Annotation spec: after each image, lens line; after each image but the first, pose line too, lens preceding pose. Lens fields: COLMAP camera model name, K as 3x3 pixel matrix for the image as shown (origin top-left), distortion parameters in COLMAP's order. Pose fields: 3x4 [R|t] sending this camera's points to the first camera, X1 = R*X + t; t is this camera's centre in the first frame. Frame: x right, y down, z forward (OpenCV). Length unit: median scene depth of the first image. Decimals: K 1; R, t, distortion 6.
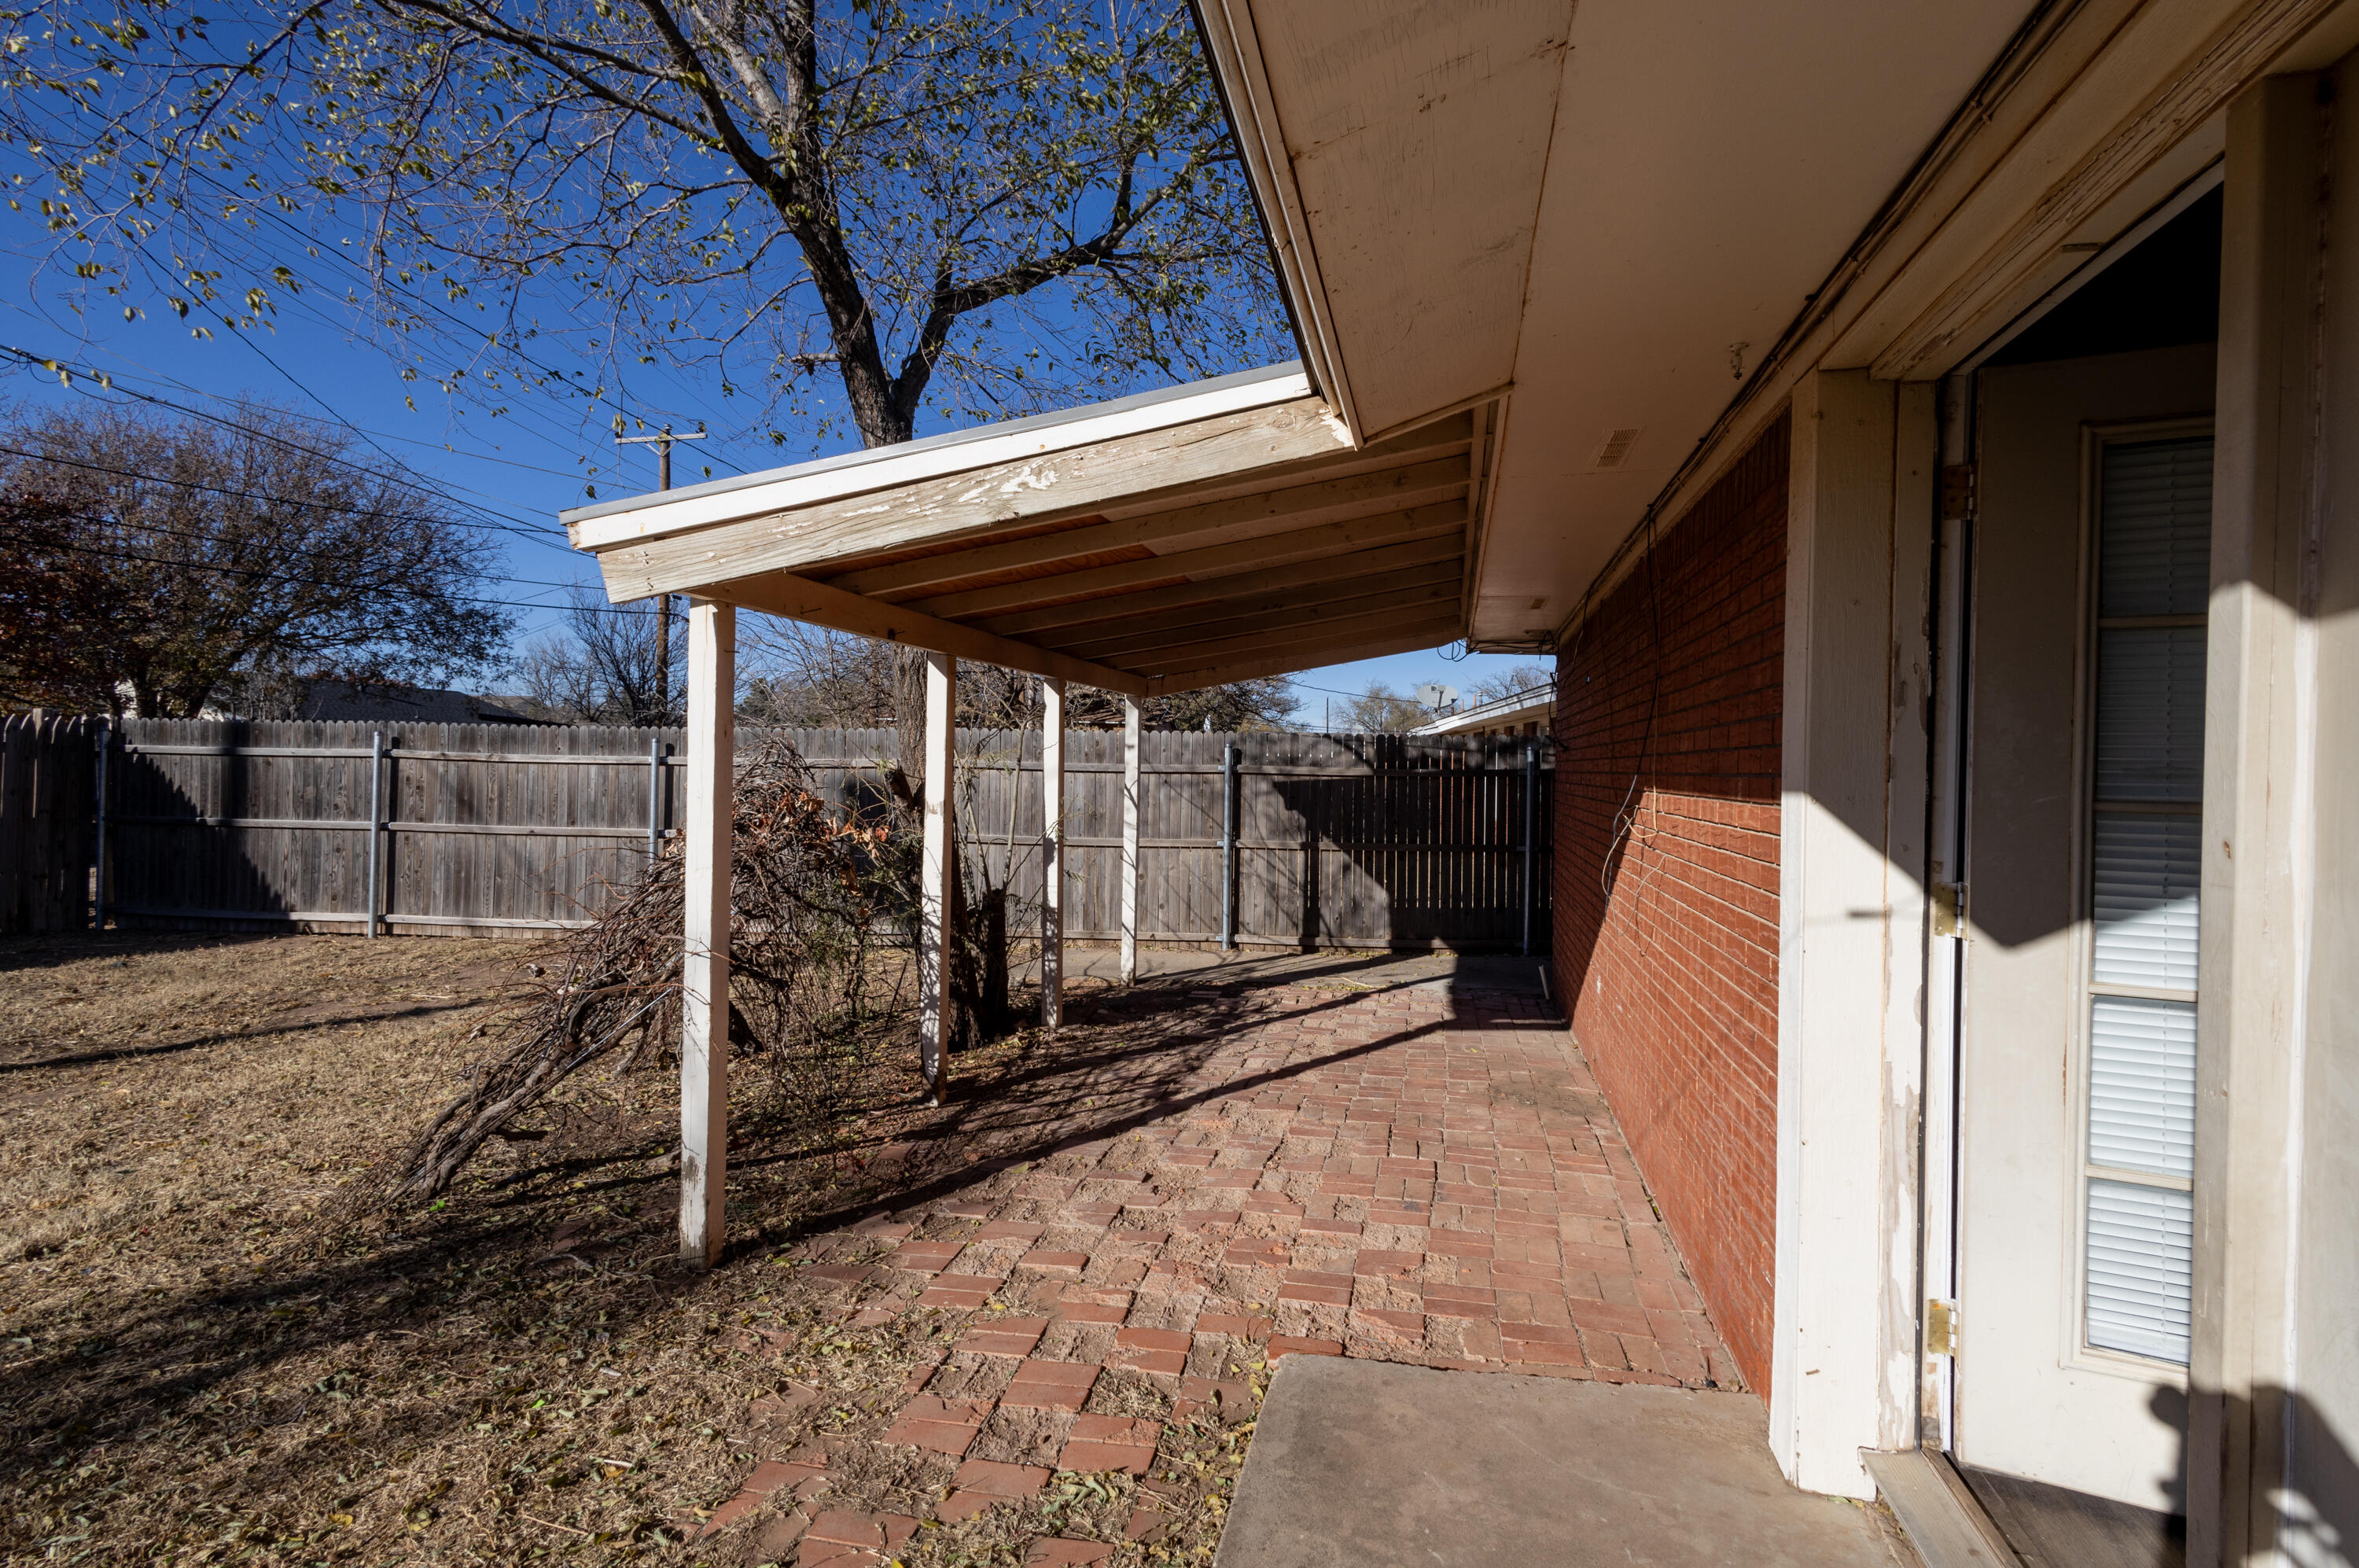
lens RADIAL K [[1072.3, 0, 1180.5], [0, 1072.3, 775.7], [0, 0, 1]] dist [0.008477, -0.001361]
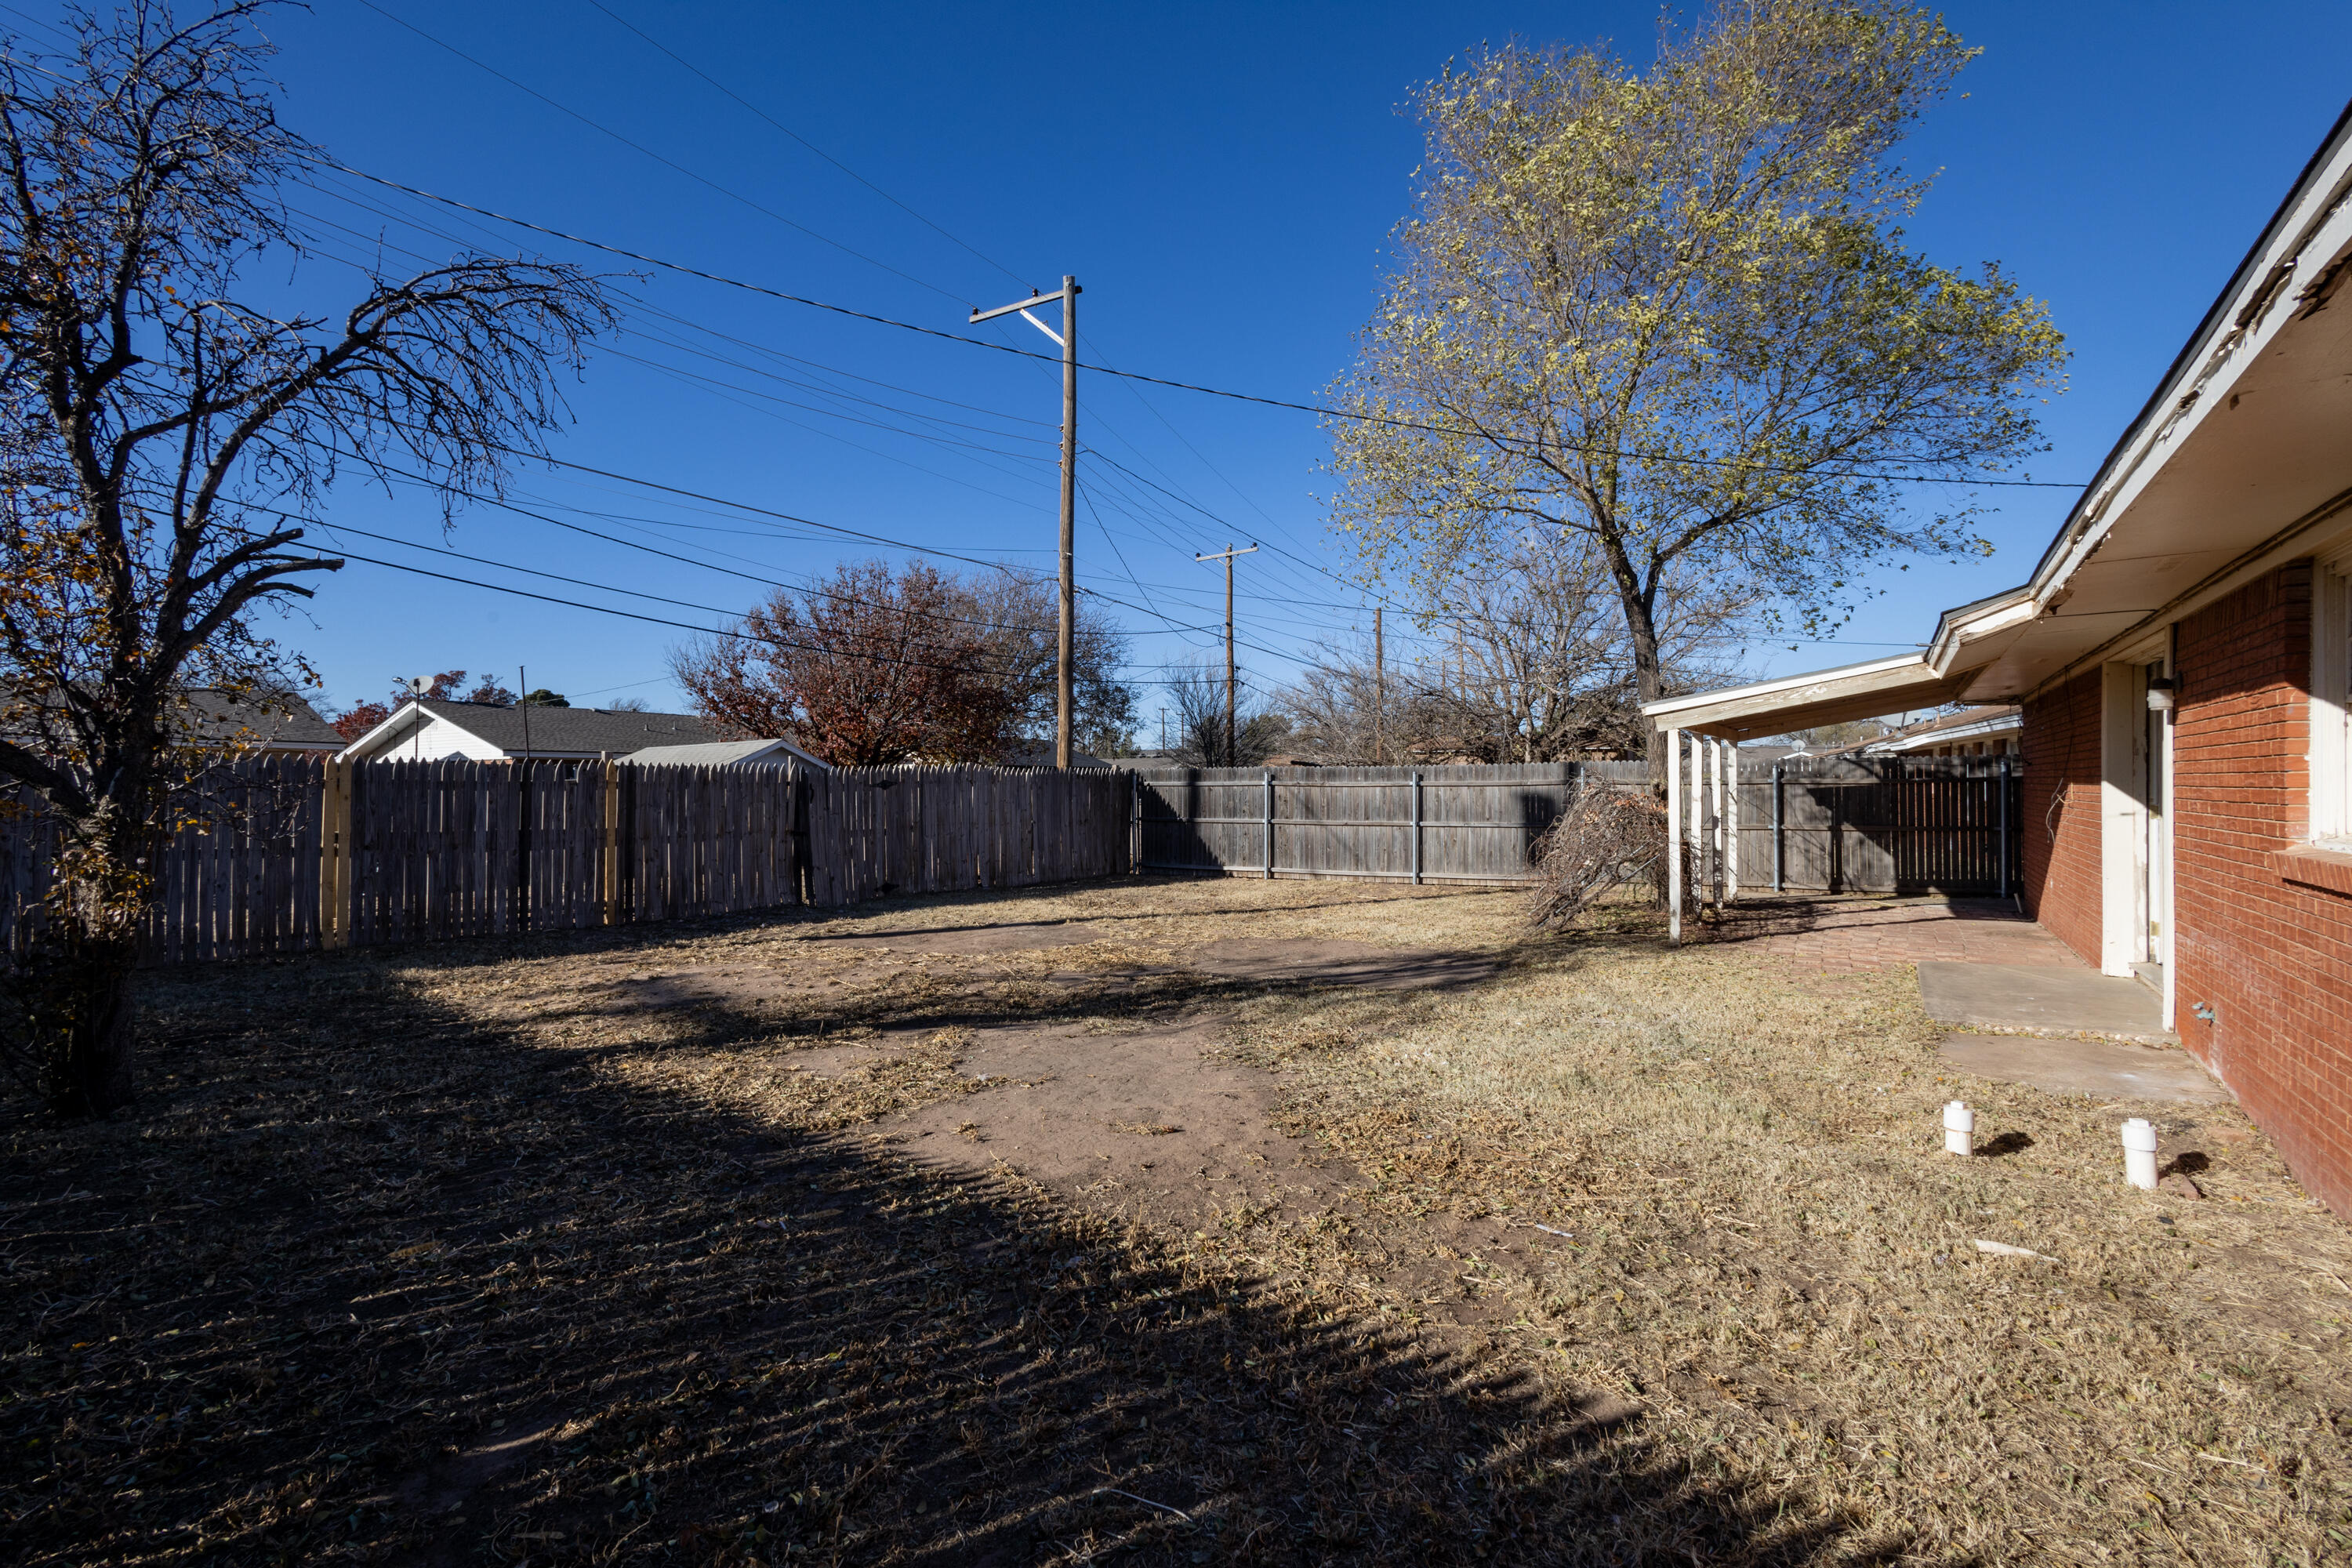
lens RADIAL K [[1014.6, 0, 1171.1], [0, 1014.6, 791.3], [0, 0, 1]] dist [0.002522, -0.000012]
pose [[0.933938, -0.020286, -0.356859, -0.261723], [0.018468, 0.999793, -0.008499, 0.005501], [0.356958, 0.001347, 0.934119, -0.767038]]
